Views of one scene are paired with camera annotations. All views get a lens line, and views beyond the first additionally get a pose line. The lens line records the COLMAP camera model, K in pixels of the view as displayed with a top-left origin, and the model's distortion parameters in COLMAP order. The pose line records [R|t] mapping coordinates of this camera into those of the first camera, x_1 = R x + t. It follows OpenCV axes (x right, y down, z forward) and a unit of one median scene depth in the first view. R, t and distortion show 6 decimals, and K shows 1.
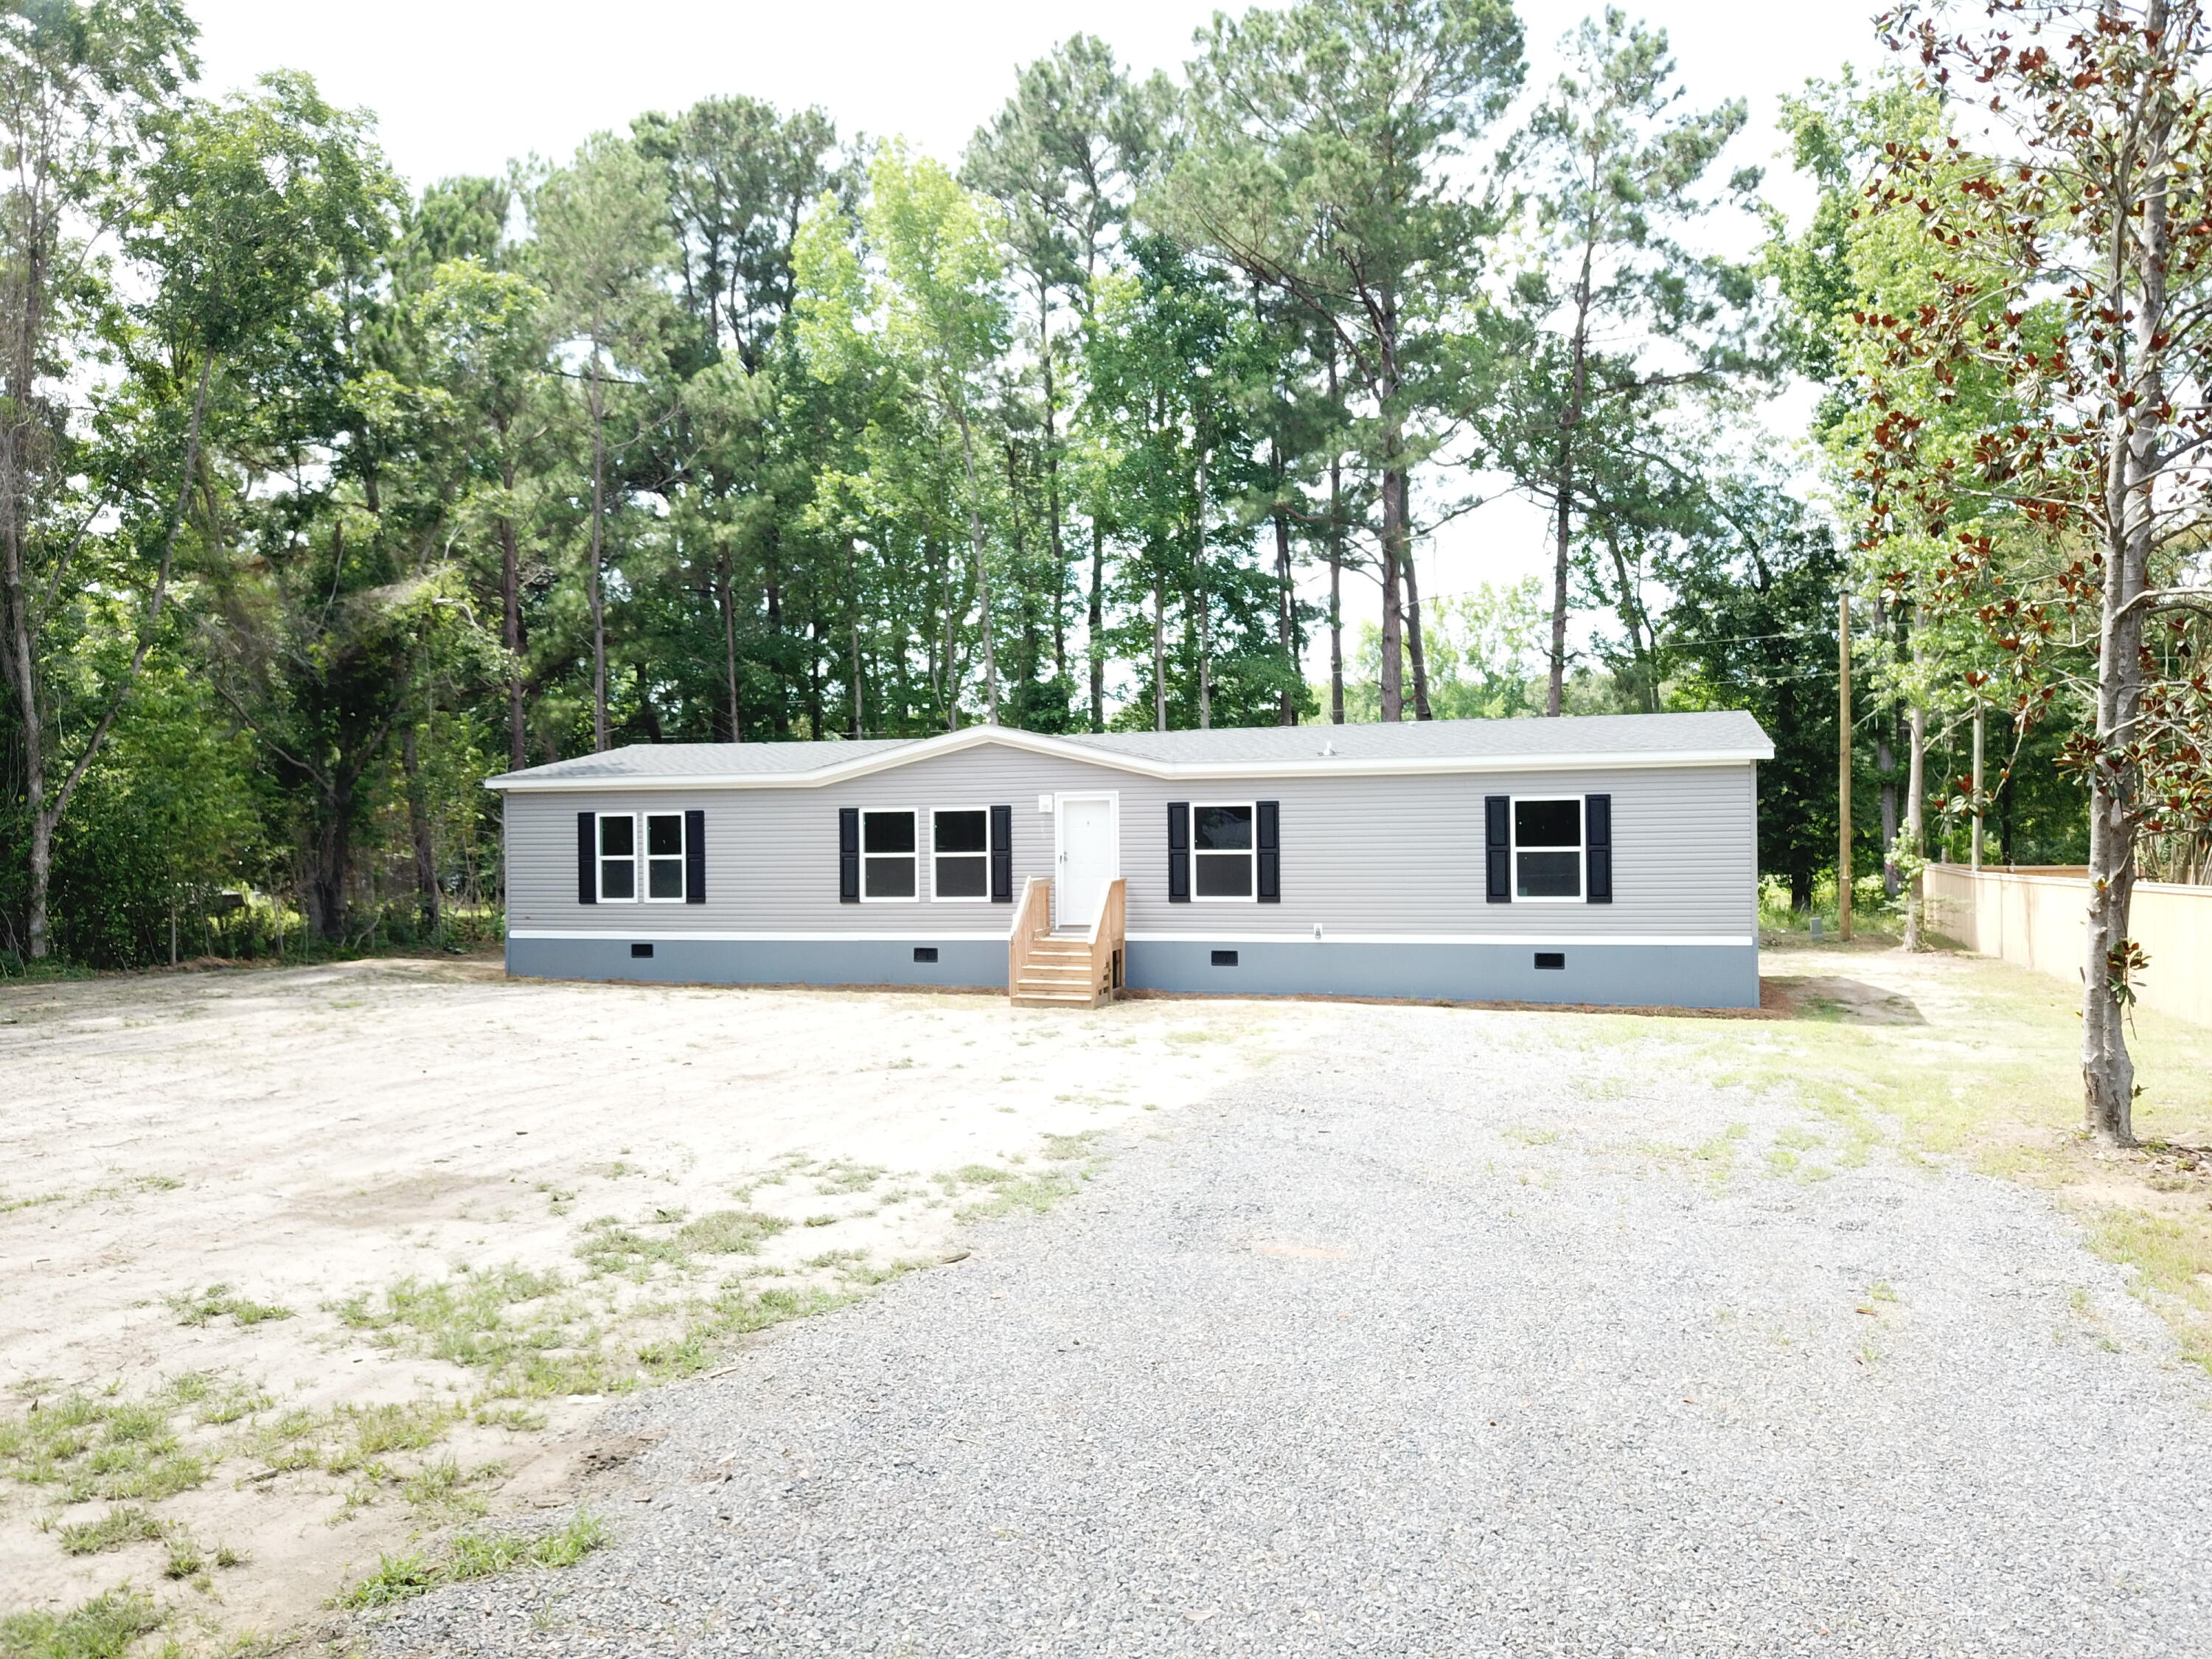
lens RADIAL K [[1712.0, 0, 1110.8], [0, 1712.0, 832.2], [0, 0, 1]] dist [0.033847, -0.030318]
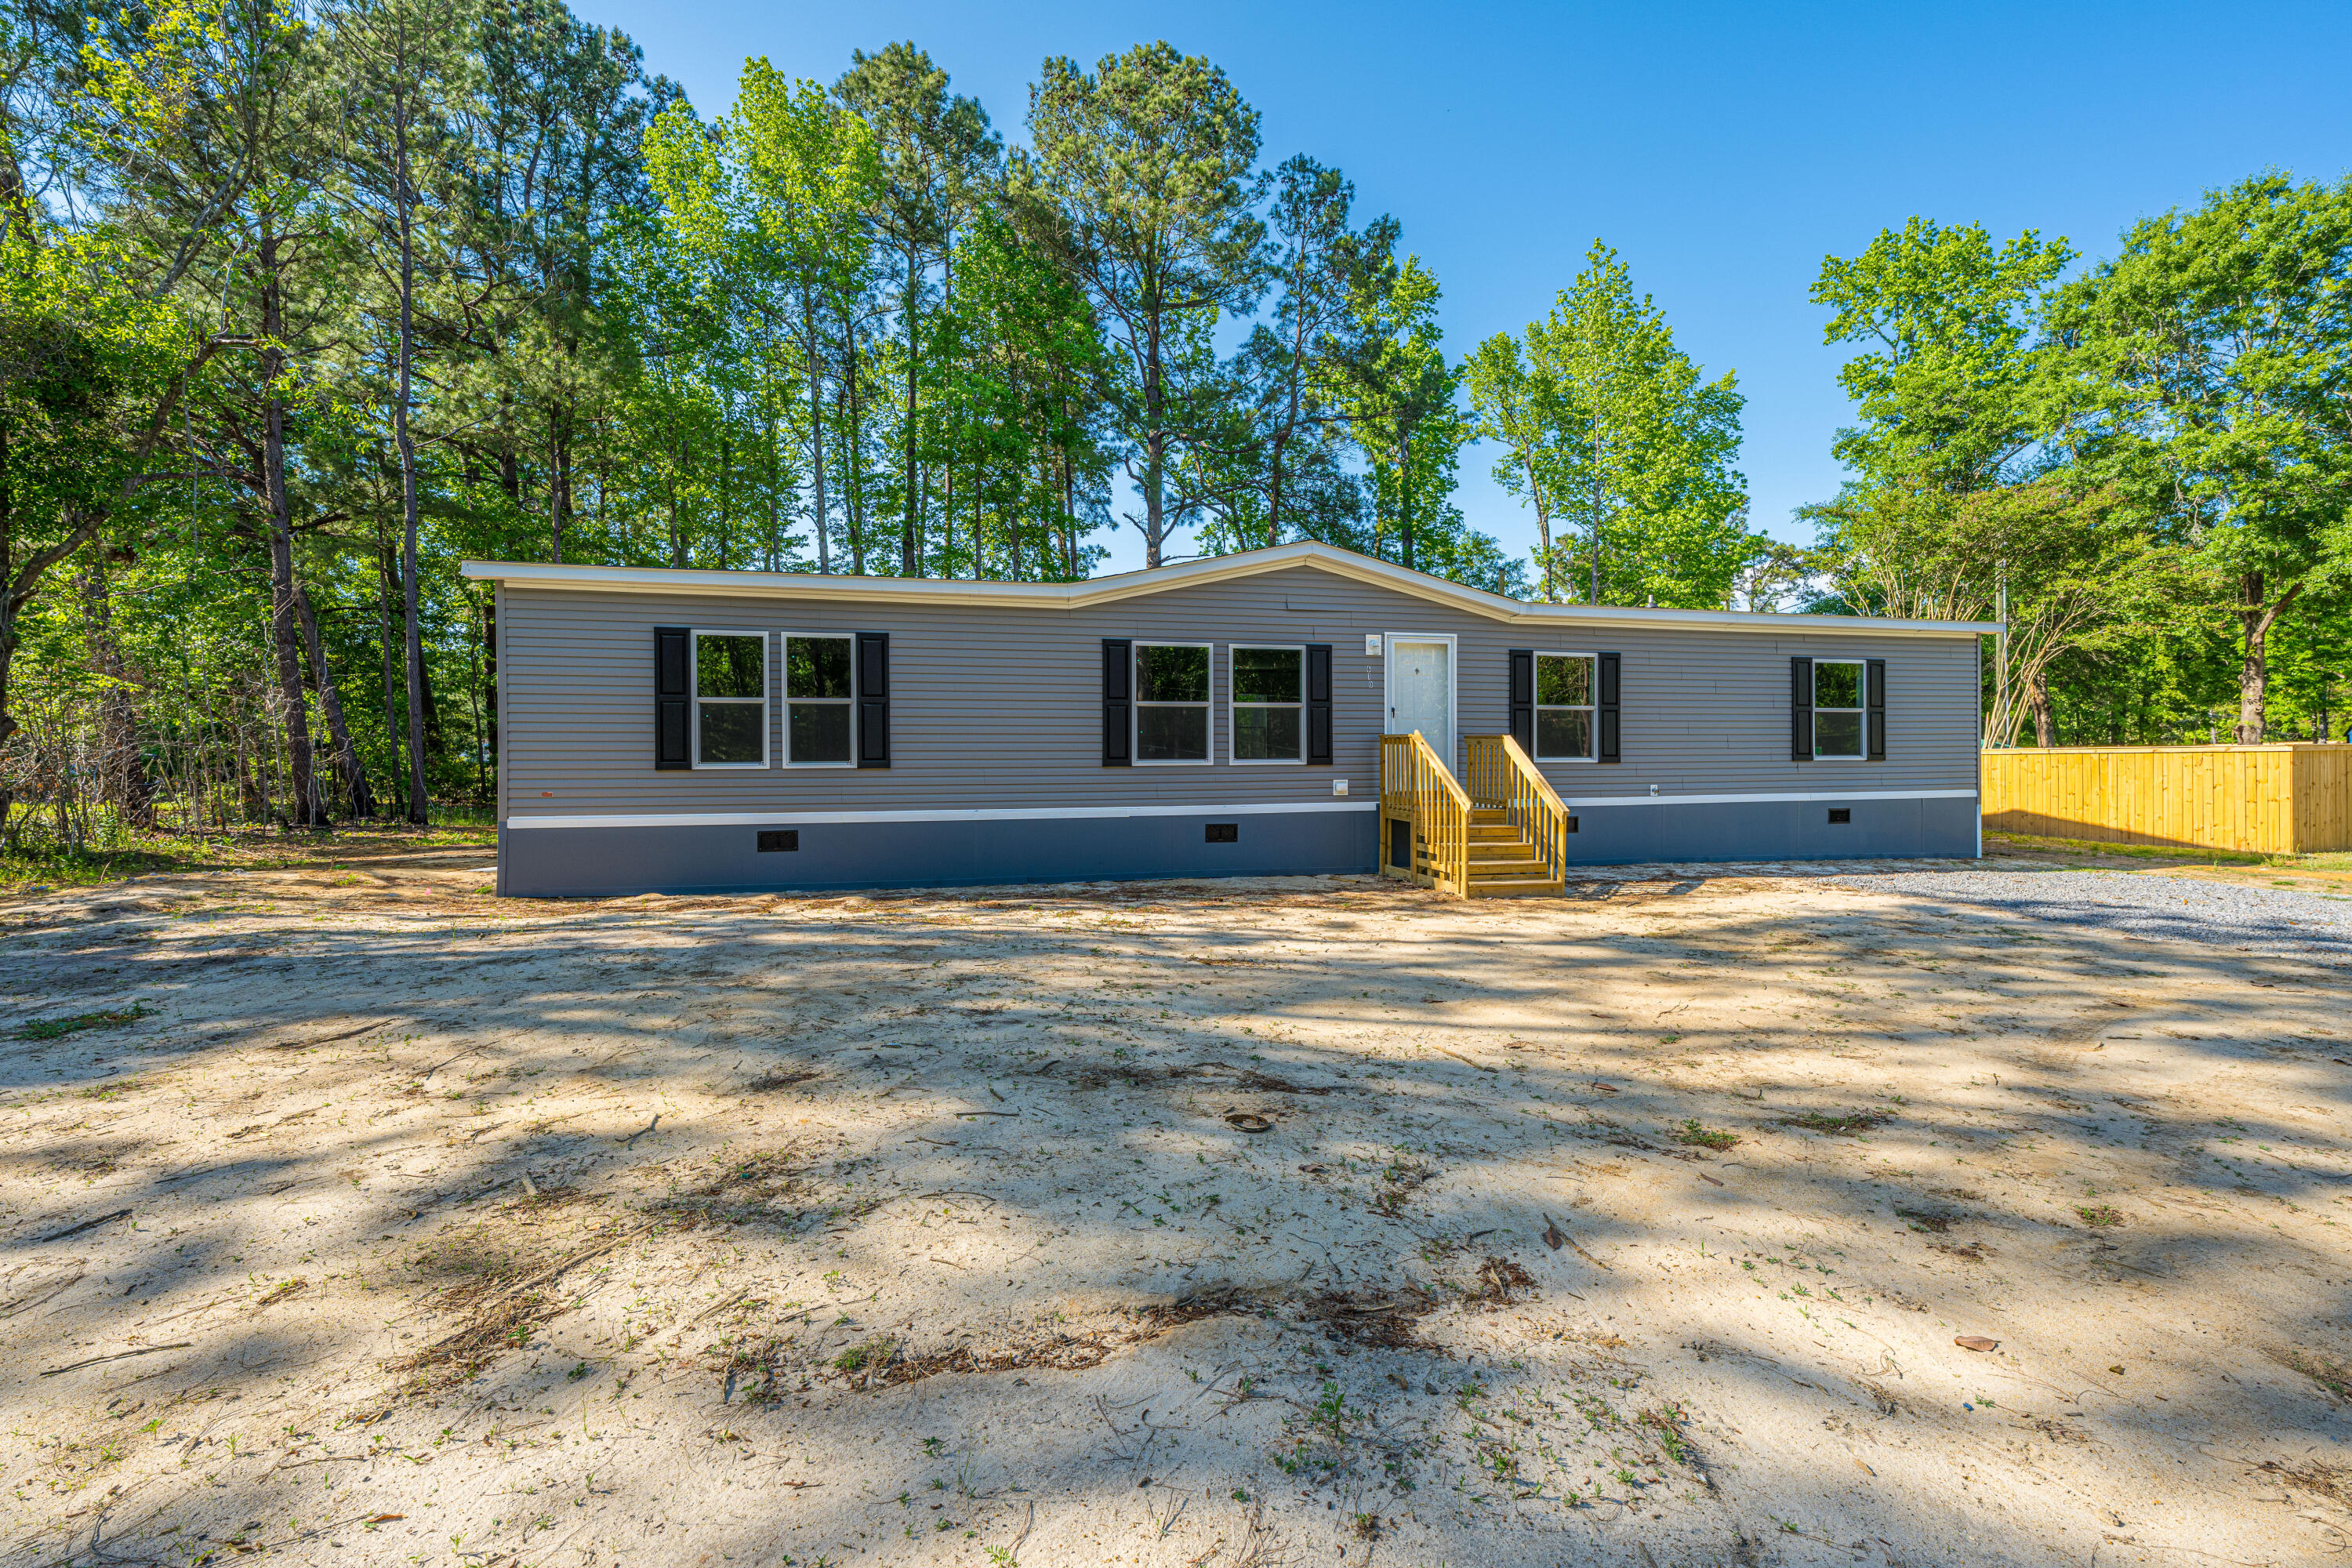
lens RADIAL K [[946.6, 0, 1197.7], [0, 946.6, 764.3], [0, 0, 1]] dist [-0.002758, 0.000122]
pose [[0.855481, 0.002013, 0.517830, -0.324334], [-0.006849, 0.999949, 0.007428, 0.035535], [-0.517789, -0.009901, 0.855451, 0.608399]]
